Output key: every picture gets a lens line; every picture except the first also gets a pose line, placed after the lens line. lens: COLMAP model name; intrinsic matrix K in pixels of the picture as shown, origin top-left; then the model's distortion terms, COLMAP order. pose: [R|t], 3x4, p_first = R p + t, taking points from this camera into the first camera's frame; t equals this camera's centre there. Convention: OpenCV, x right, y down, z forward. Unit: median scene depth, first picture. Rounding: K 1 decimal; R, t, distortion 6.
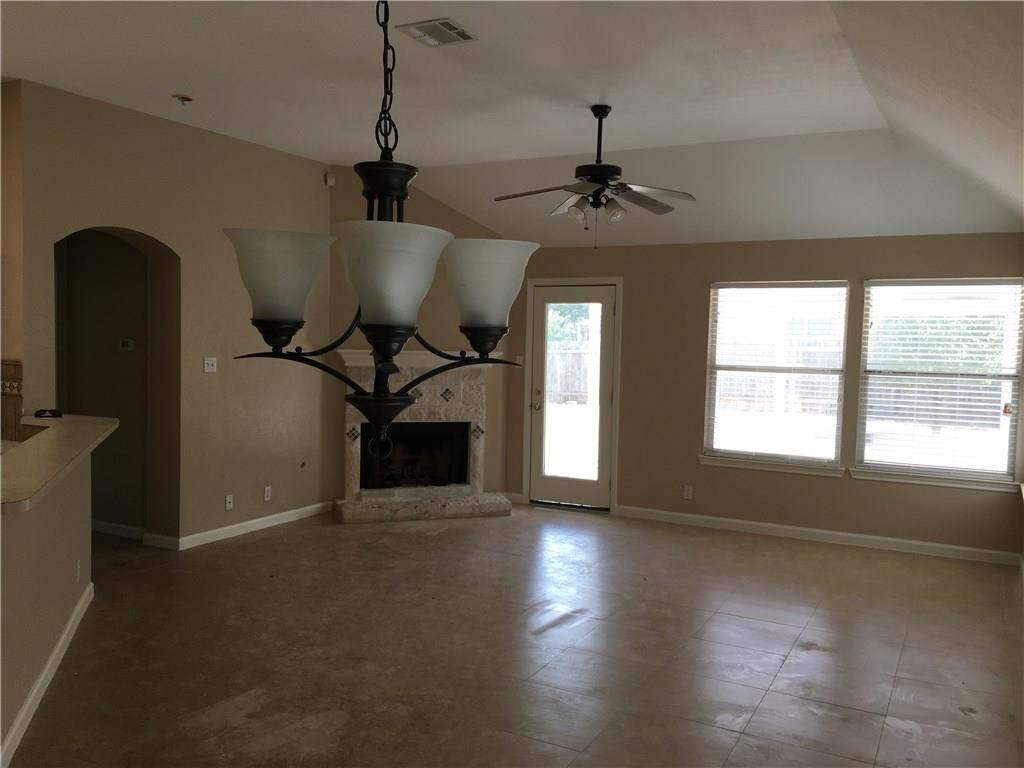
lens RADIAL K [[861.4, 0, 506.4], [0, 861.4, 379.3], [0, 0, 1]] dist [0.056595, -0.081353]
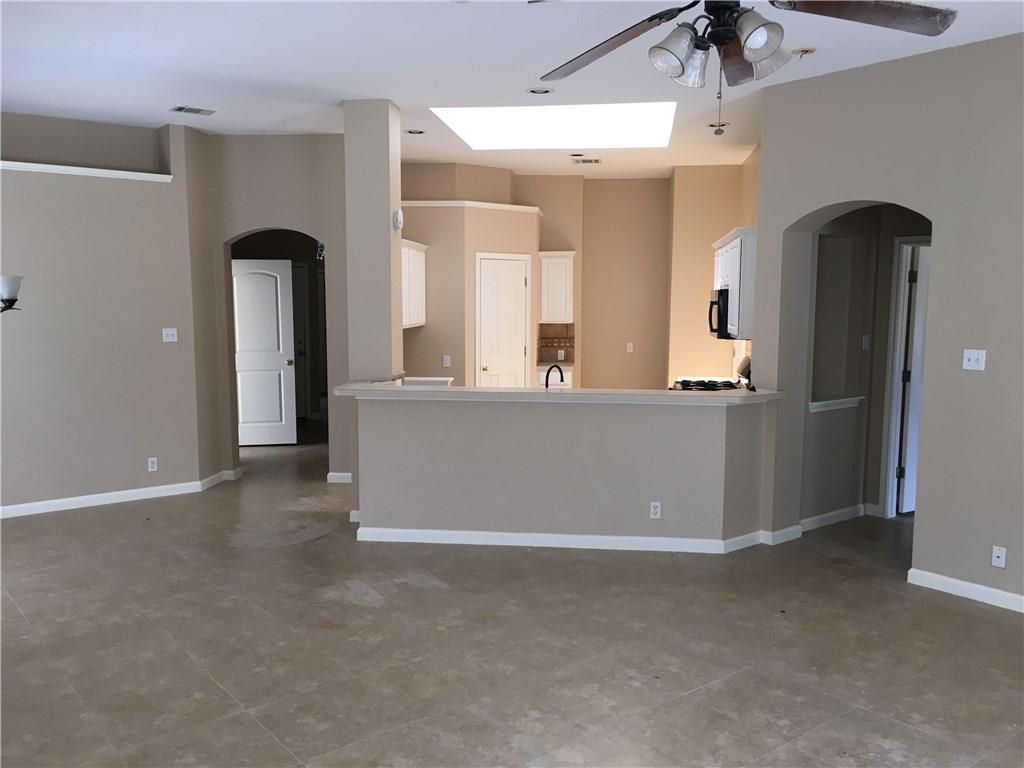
lens RADIAL K [[861.4, 0, 502.6], [0, 861.4, 389.1], [0, 0, 1]] dist [0.056595, -0.081353]
pose [[-0.392232, 0.074870, -0.916814, 0.429017], [-0.065761, 0.991850, 0.109132, -0.040207], [0.917513, 0.103096, -0.384112, 0.791845]]
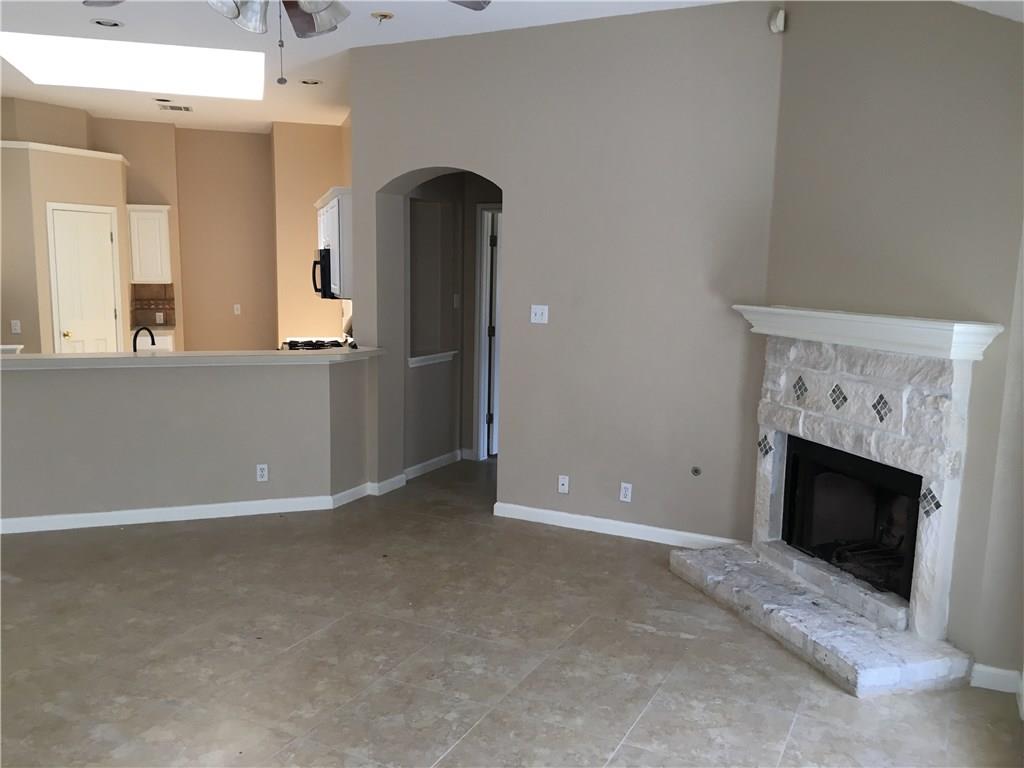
lens RADIAL K [[861.4, 0, 504.4], [0, 861.4, 385.3], [0, 0, 1]] dist [0.056595, -0.081353]
pose [[0.027683, 0.117717, -0.992661, 0.426321], [-0.072109, 0.990690, 0.115473, -0.036807], [0.997012, 0.068384, 0.035914, 0.811180]]
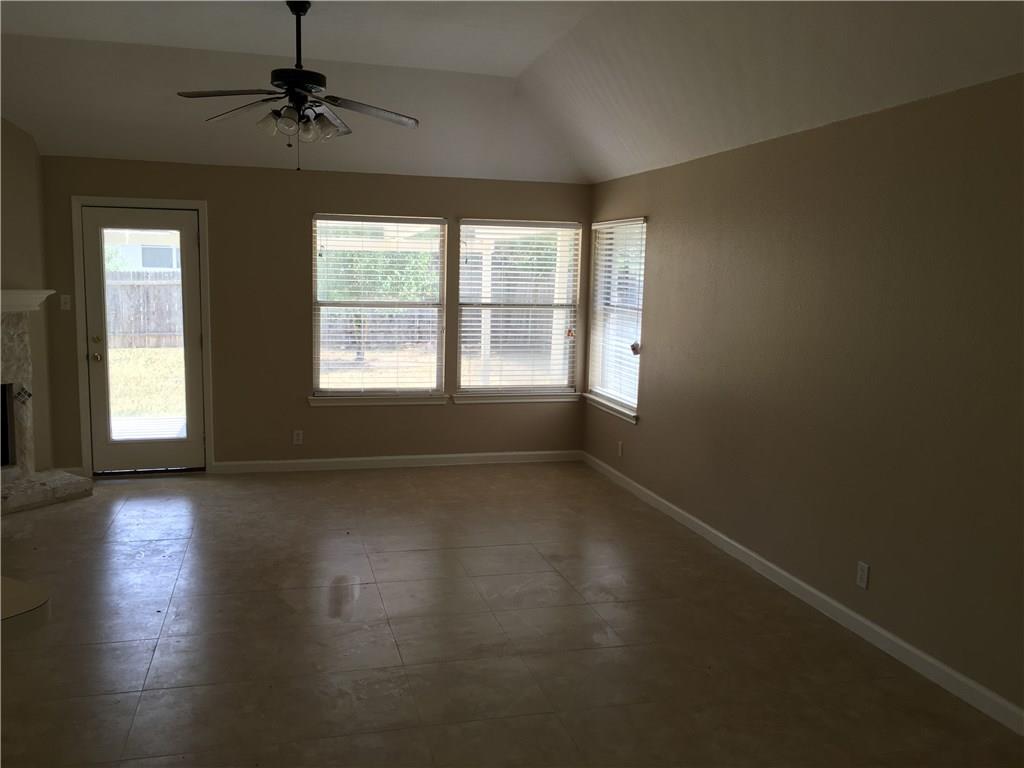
lens RADIAL K [[861.4, 0, 508.4], [0, 861.4, 381.6], [0, 0, 1]] dist [0.056595, -0.081353]
pose [[0.736353, -0.085861, 0.671128, -0.248302], [0.030424, 0.995114, 0.093929, -0.011350], [-0.675914, -0.048747, 0.735367, 0.152354]]
